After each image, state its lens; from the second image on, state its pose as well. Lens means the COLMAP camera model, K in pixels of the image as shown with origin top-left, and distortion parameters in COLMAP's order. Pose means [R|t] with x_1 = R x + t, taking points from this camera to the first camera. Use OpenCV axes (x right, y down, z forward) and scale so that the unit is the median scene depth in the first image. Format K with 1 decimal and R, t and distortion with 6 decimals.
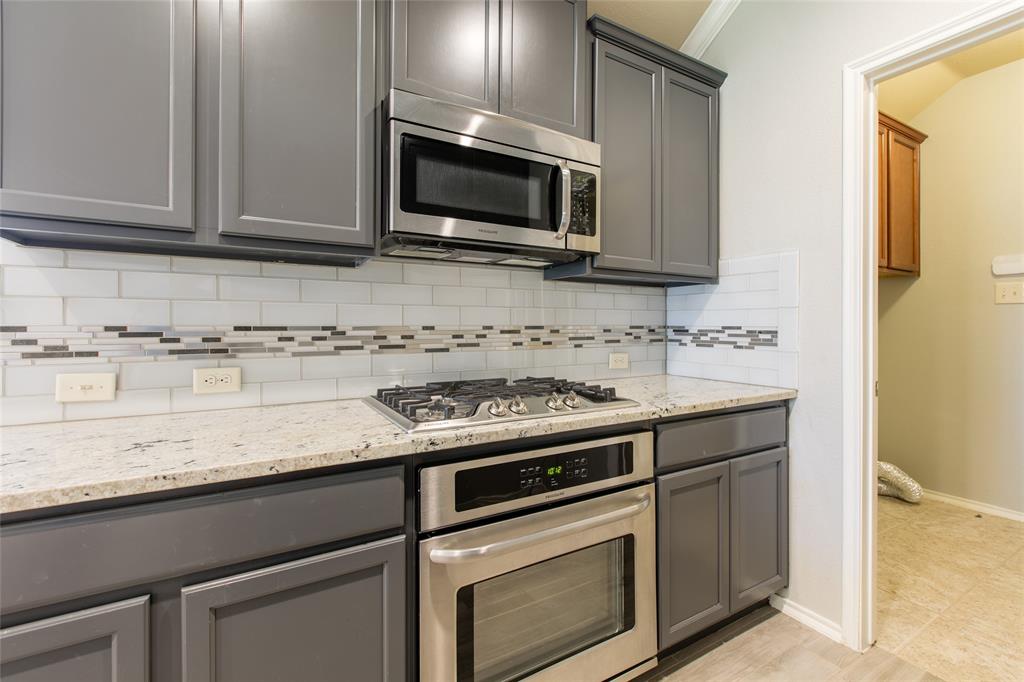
lens RADIAL K [[456.4, 0, 511.4], [0, 456.4, 325.2], [0, 0, 1]] dist [0.000617, 0.000552]
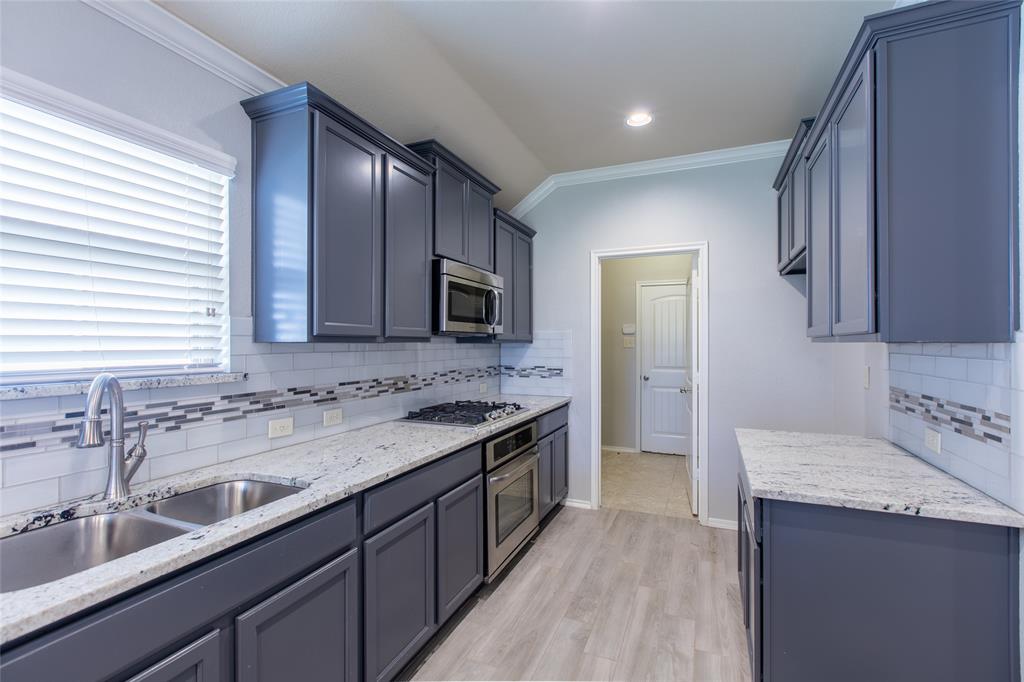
lens RADIAL K [[462.3, 0, 512.0], [0, 462.3, 341.0], [0, 0, 1]] dist [-0.000199, 0.000123]
pose [[0.805066, -0.000512, 0.593185, -0.918283], [0.002511, 0.999994, -0.002545, -0.120012], [-0.593180, 0.003538, 0.805062, -0.587143]]
